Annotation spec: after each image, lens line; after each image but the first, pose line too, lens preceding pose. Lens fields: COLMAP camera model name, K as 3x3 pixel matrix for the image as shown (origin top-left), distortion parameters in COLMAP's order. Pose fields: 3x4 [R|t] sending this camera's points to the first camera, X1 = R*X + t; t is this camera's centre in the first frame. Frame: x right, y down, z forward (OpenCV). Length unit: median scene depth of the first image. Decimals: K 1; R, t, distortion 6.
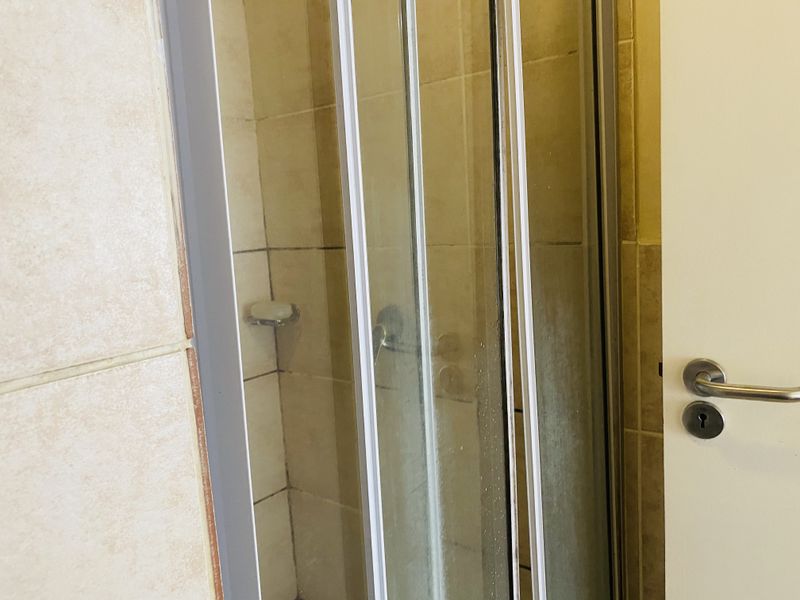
lens RADIAL K [[625.0, 0, 400.8], [0, 625.0, 289.3], [0, 0, 1]] dist [0.120866, -0.156190]
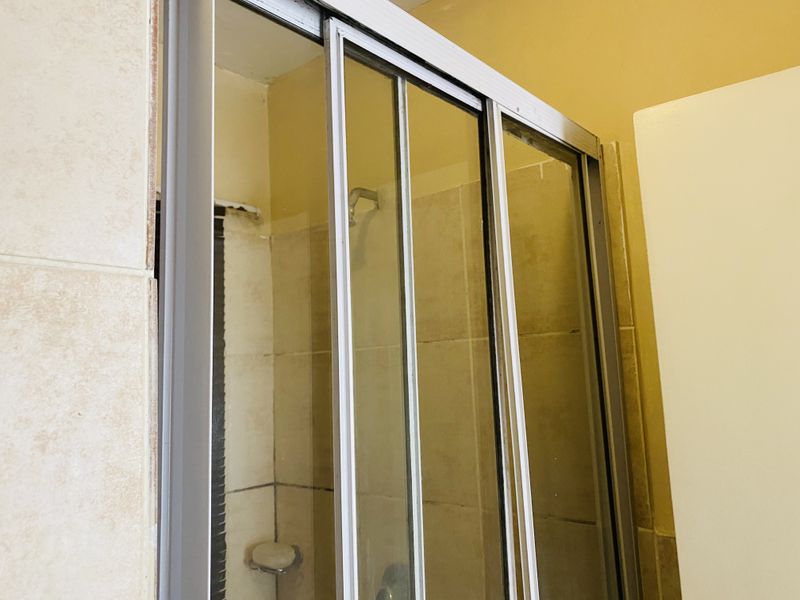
lens RADIAL K [[621.1, 0, 391.1], [0, 621.1, 299.8], [0, 0, 1]] dist [0.125469, -0.144594]
pose [[0.998660, 0.016714, -0.048971, 0.018384], [-0.026811, 0.976588, -0.213443, -0.190610], [0.044257, 0.214470, 0.975727, -0.024245]]
